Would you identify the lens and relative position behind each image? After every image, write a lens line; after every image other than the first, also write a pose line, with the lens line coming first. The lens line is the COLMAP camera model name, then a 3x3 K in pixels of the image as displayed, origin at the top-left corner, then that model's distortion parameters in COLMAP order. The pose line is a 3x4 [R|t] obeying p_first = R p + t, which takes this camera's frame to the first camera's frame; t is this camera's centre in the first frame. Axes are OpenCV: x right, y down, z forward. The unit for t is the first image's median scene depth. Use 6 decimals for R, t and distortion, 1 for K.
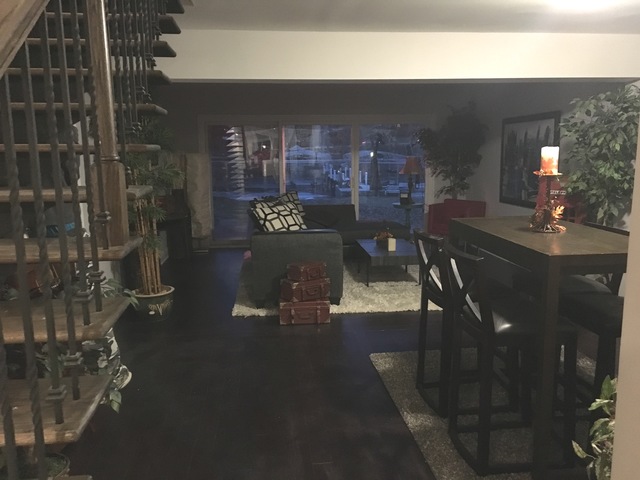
lens RADIAL K [[565.8, 0, 320.0], [0, 565.8, 240.0], [0, 0, 1]] dist [0.103862, 0.000923]
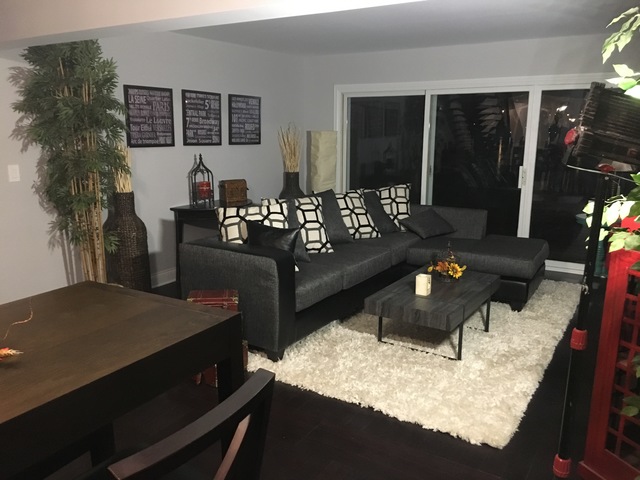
lens RADIAL K [[544.4, 0, 320.0], [0, 544.4, 240.0], [0, 0, 1]] dist [0.102296, -0.151509]
pose [[0.790889, 0.137450, -0.596324, 0.433068], [-0.105830, 0.990488, 0.087943, -0.091648], [0.602739, -0.006444, 0.797912, 0.502823]]
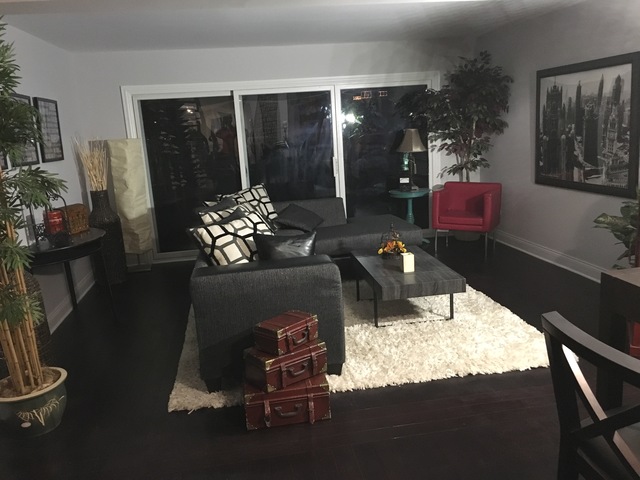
lens RADIAL K [[544.4, 0, 320.0], [0, 544.4, 240.0], [0, 0, 1]] dist [0.102296, -0.151509]
pose [[0.996831, -0.063494, 0.047915, -0.008842], [0.060839, 0.996632, 0.054977, -0.068259], [-0.051245, -0.051888, 0.997337, 0.397906]]
